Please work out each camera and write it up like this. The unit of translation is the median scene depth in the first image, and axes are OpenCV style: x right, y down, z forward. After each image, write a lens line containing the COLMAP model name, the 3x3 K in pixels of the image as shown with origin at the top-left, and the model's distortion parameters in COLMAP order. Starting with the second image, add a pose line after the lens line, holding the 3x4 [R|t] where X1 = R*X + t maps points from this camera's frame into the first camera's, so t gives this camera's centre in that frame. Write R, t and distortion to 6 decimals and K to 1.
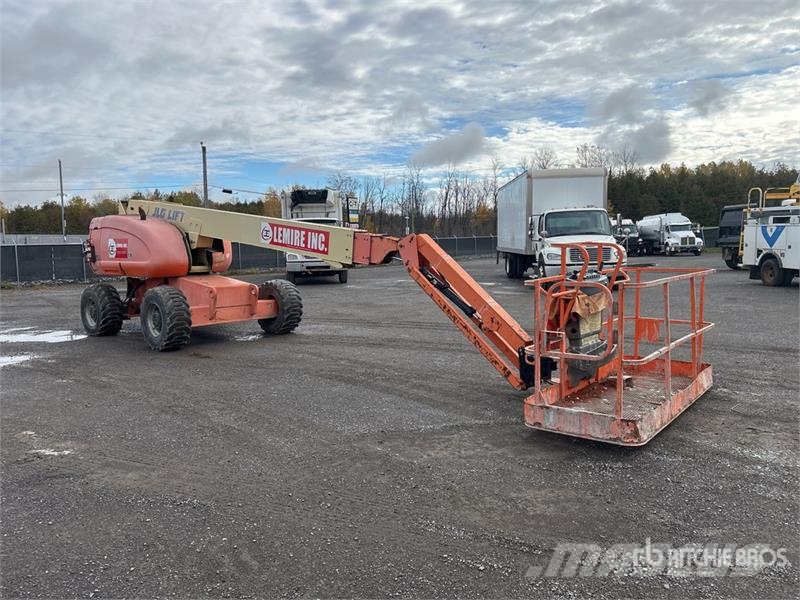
lens RADIAL K [[597.5, 0, 400.0], [0, 597.5, 300.0], [0, 0, 1]] dist [0.064536, -0.074075]
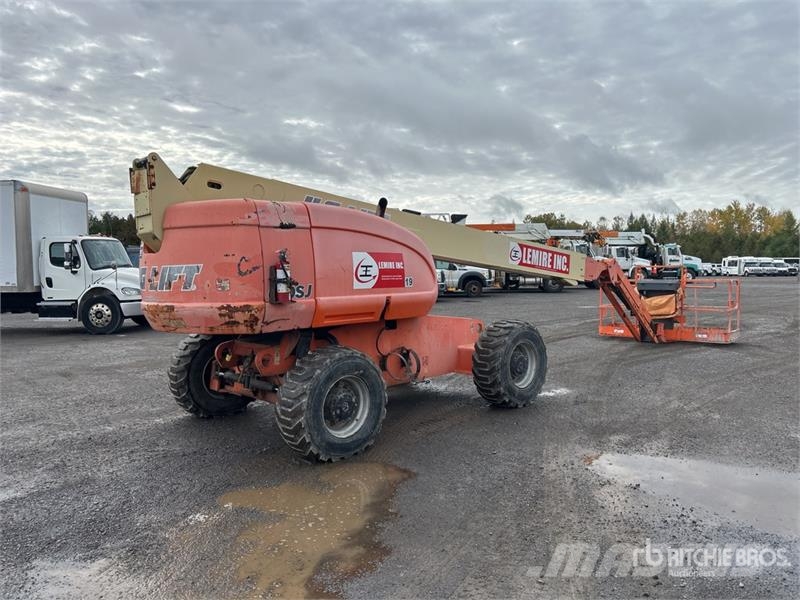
lens RADIAL K [[597.5, 0, 400.0], [0, 597.5, 300.0], [0, 0, 1]] dist [0.064536, -0.074075]
pose [[0.076326, -0.037034, 0.996395, -1.217184], [0.109837, 0.993541, 0.028514, -0.088107], [-0.991015, 0.107264, 0.079900, 1.144335]]
